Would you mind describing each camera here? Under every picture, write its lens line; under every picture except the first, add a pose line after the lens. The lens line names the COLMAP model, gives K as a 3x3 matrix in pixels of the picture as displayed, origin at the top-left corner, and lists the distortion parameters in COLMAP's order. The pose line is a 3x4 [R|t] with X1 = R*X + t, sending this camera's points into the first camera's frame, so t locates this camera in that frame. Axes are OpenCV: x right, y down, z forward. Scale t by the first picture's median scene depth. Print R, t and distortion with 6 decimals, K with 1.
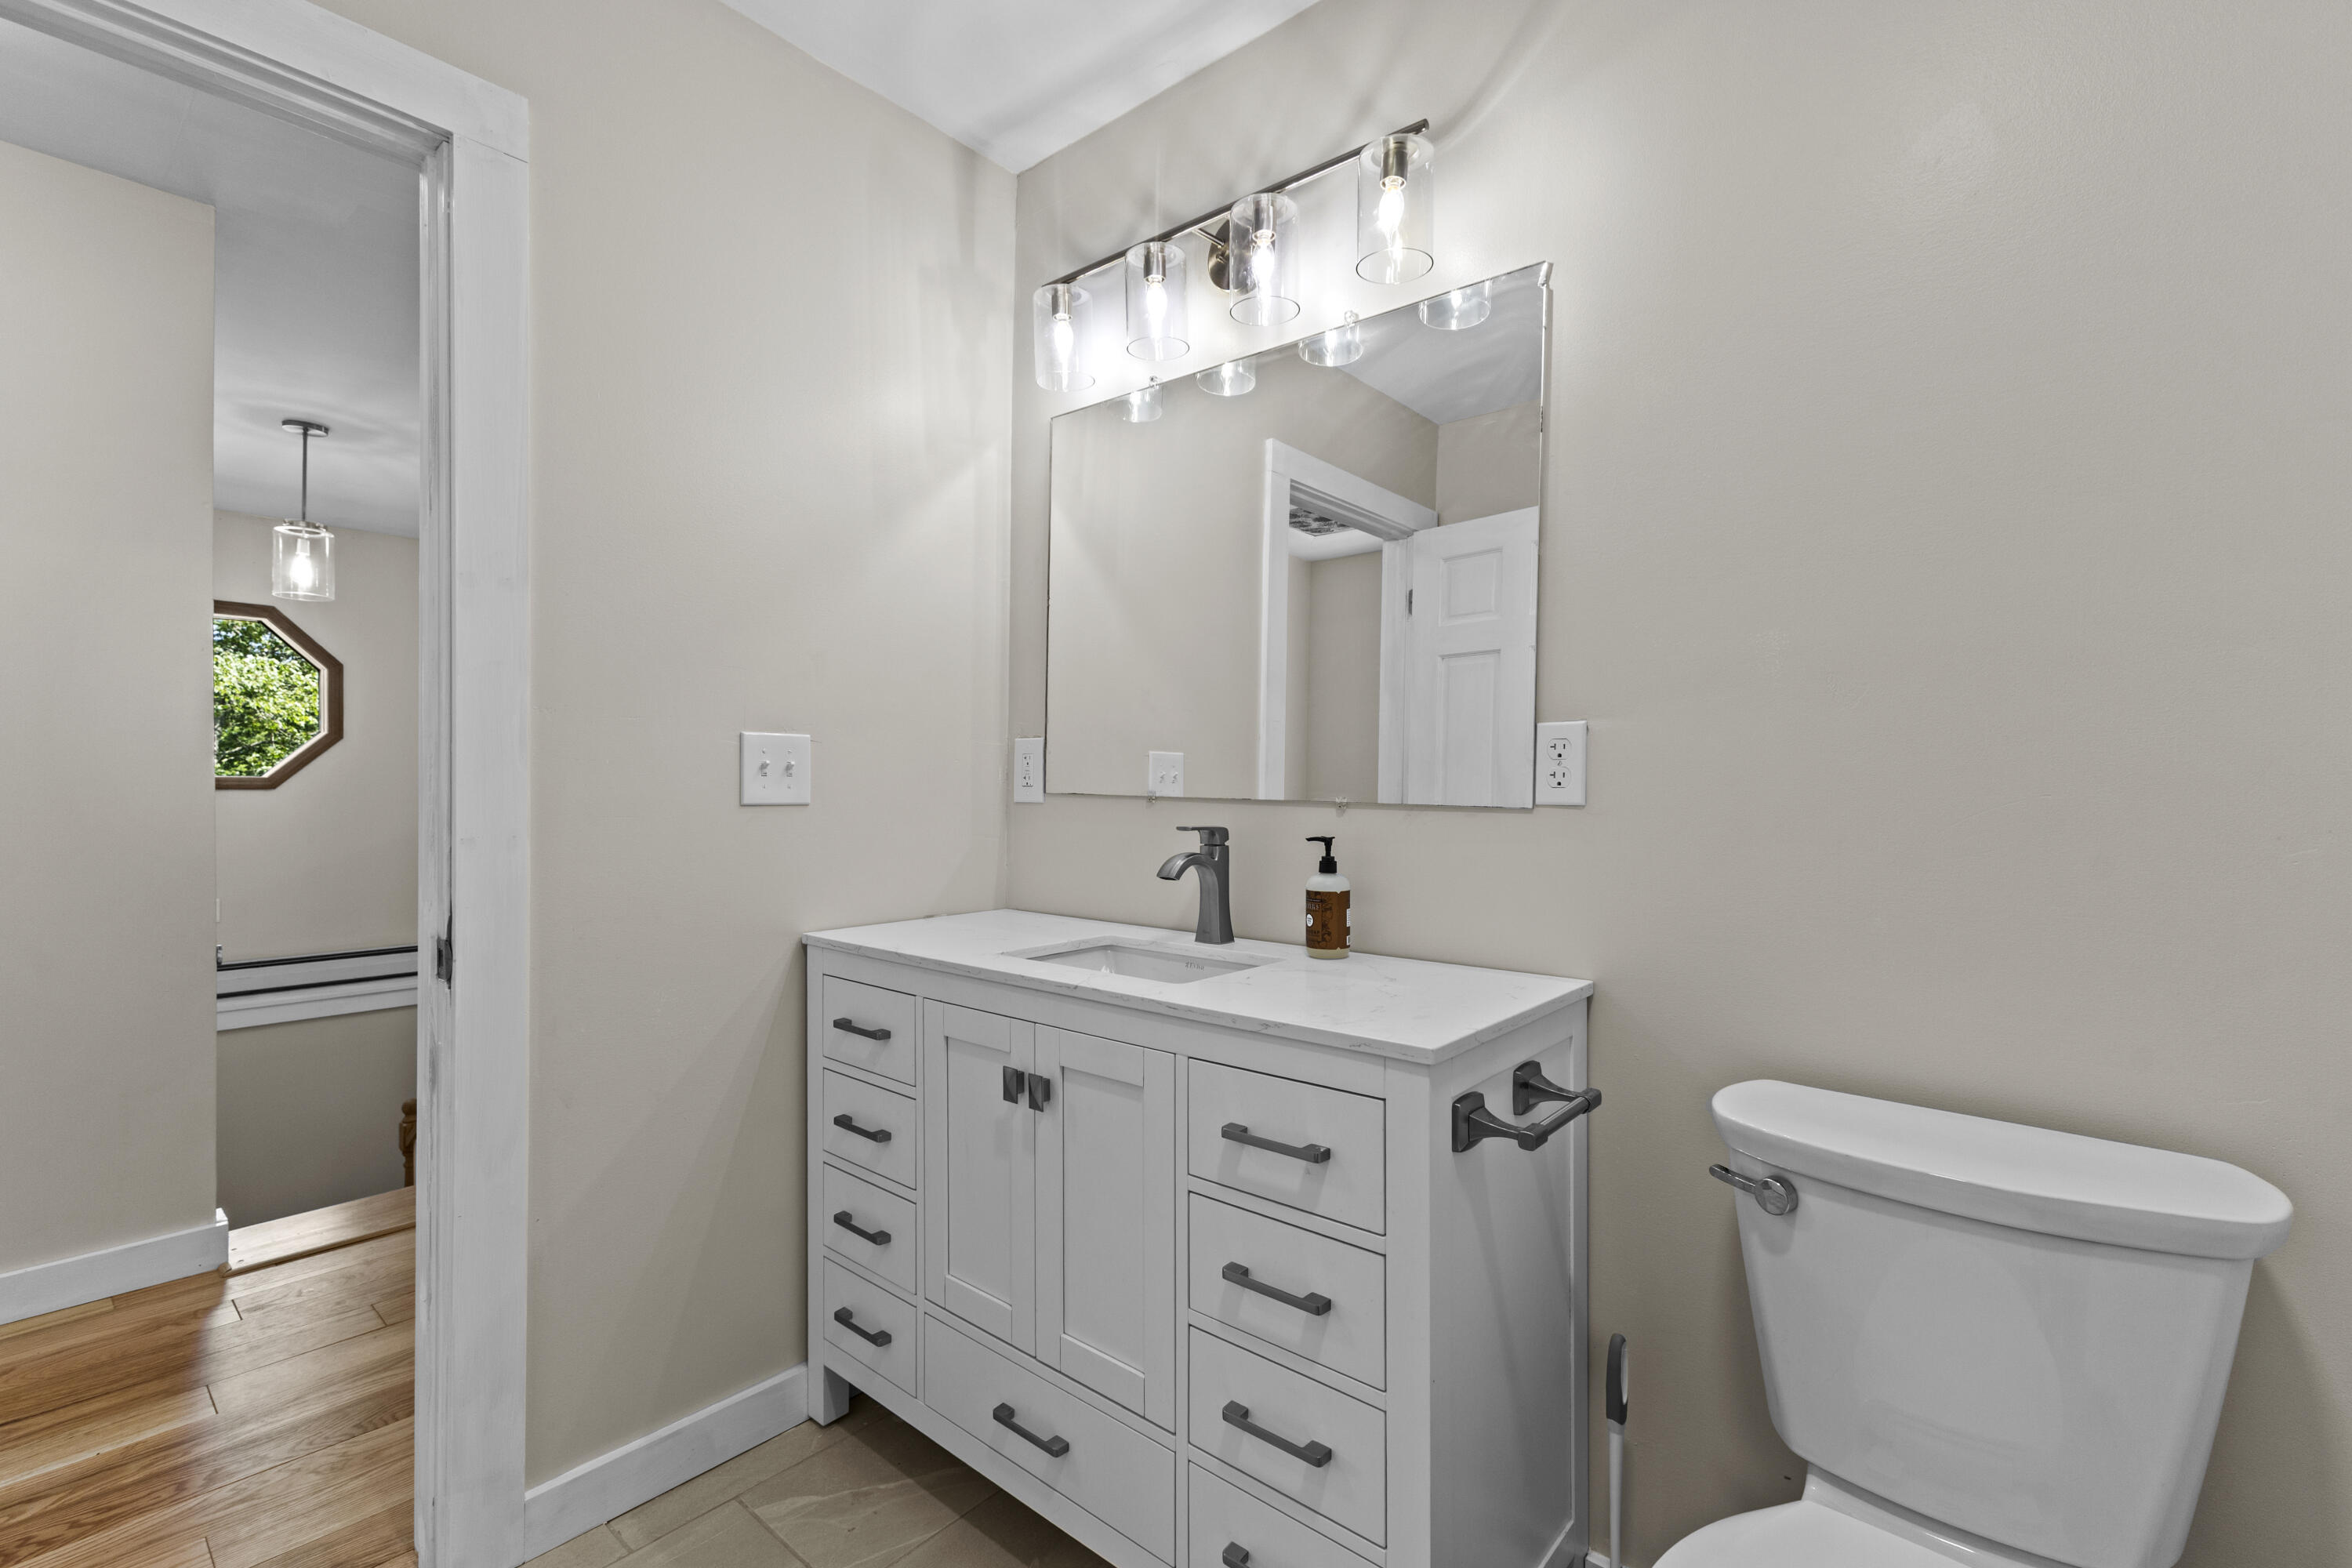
lens RADIAL K [[1025.5, 0, 1186.2], [0, 1025.5, 787.6], [0, 0, 1]] dist [0.000375, -0.000353]
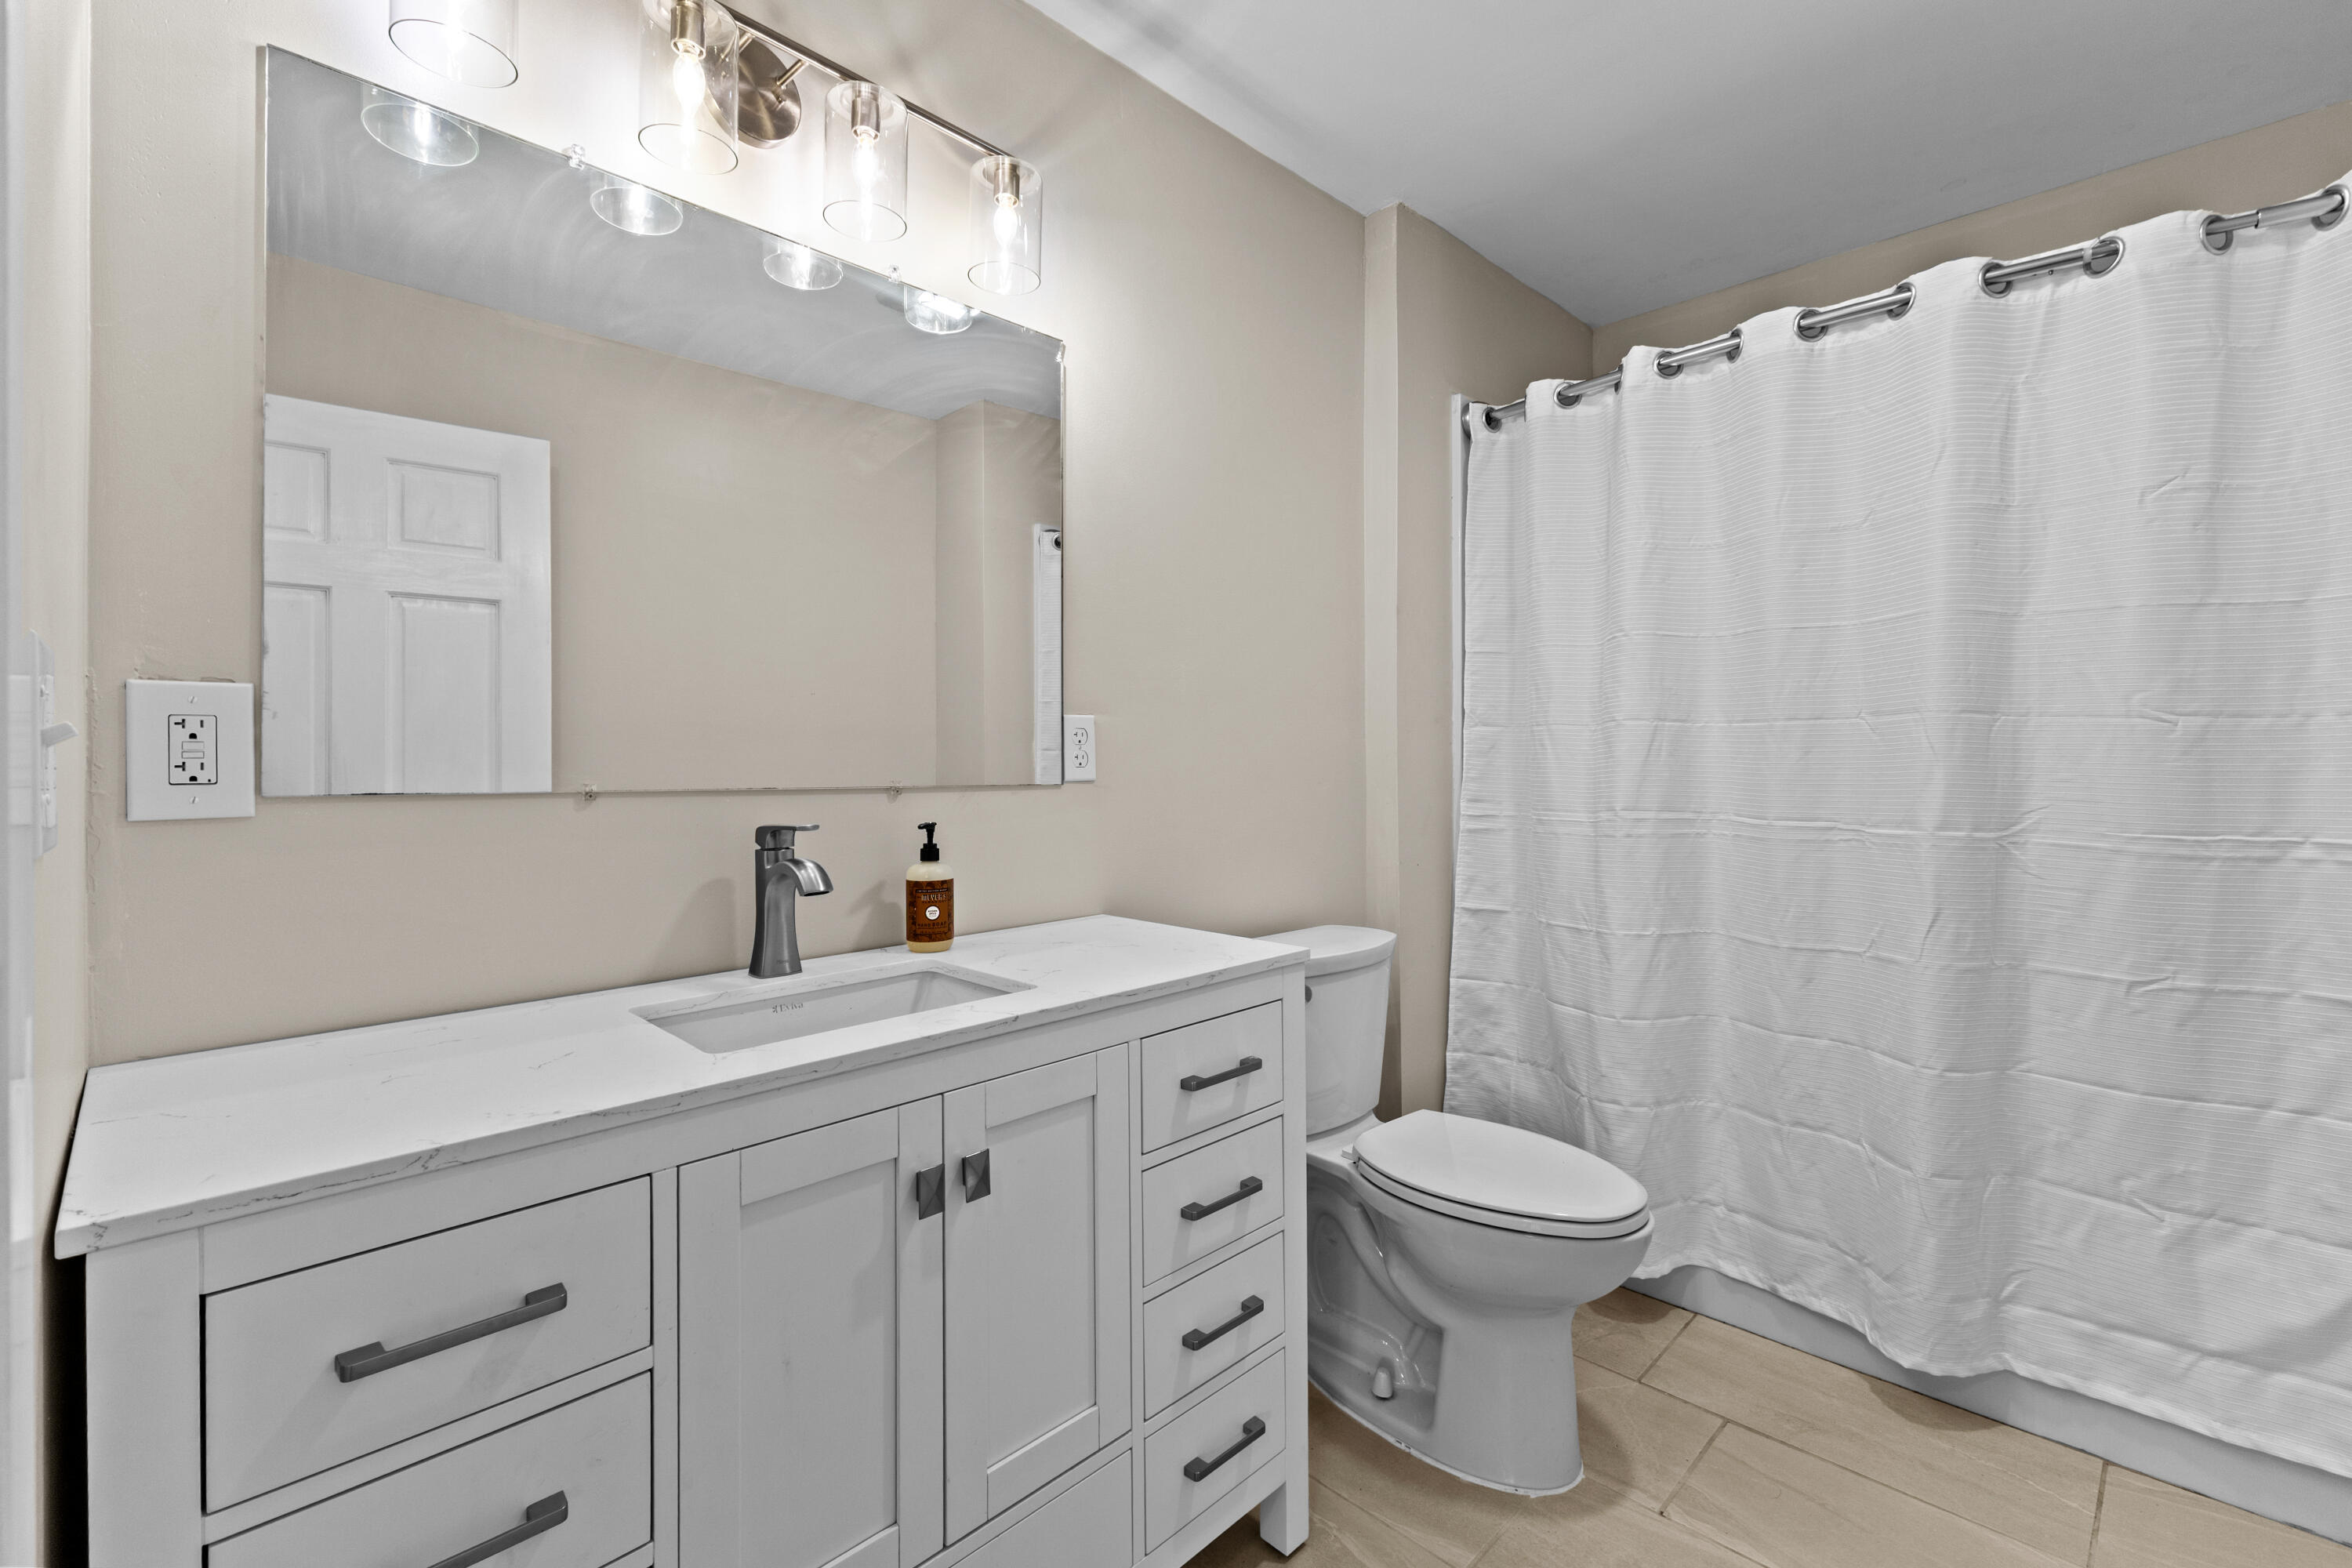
lens RADIAL K [[1025.5, 0, 1185.7], [0, 1025.5, 763.5], [0, 0, 1]] dist [0.000375, -0.000353]
pose [[0.079499, -0.008211, 0.996801, -0.861540], [0.012623, 0.999894, 0.007230, -0.011734], [-0.996755, 0.012008, 0.079594, 0.757131]]
